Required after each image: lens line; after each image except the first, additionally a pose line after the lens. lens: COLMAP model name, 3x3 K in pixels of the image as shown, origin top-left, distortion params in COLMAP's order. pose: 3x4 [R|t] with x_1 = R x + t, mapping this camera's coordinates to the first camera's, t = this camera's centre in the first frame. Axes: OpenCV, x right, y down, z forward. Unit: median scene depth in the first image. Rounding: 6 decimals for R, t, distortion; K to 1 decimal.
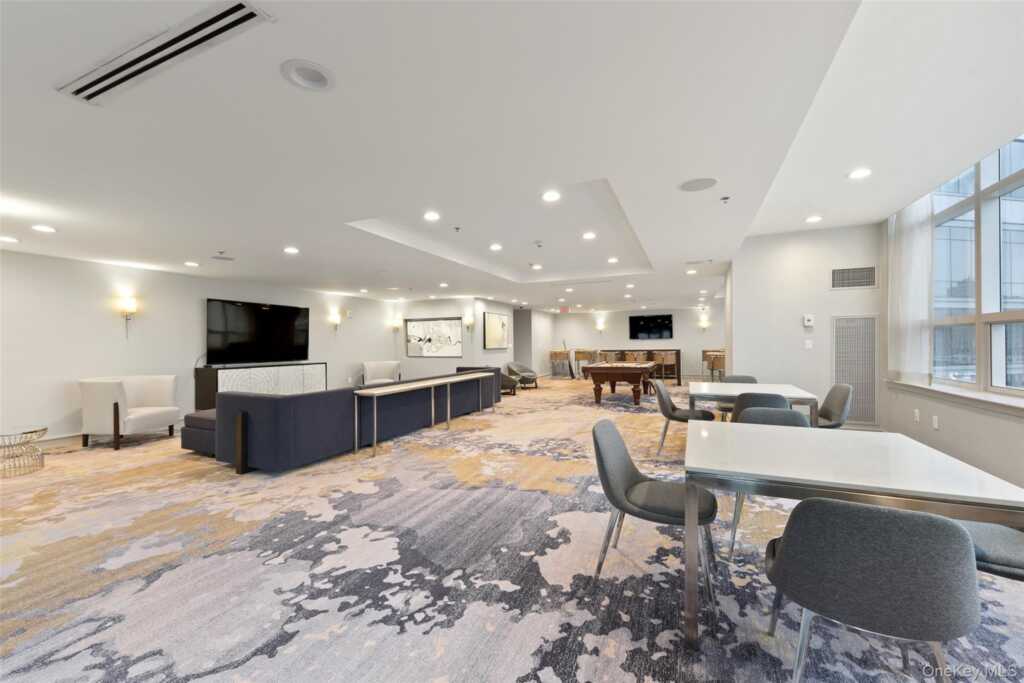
lens RADIAL K [[408.4, 0, 513.5], [0, 408.4, 341.6], [0, 0, 1]] dist [0.000022, -0.000003]
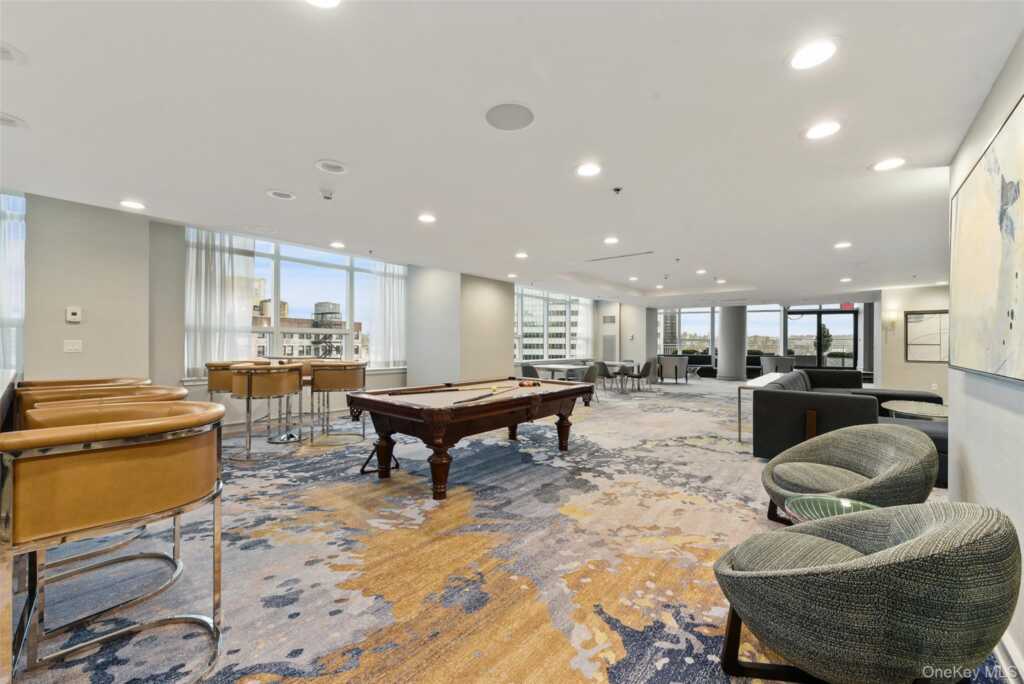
lens RADIAL K [[408.4, 0, 511.0], [0, 408.4, 343.2], [0, 0, 1]] dist [0.000022, -0.000003]
pose [[-0.961696, -0.005363, 0.274066, -0.556892], [-0.005391, 0.999985, 0.000649, 0.004000], [-0.274065, -0.000854, -0.961711, 2.245412]]
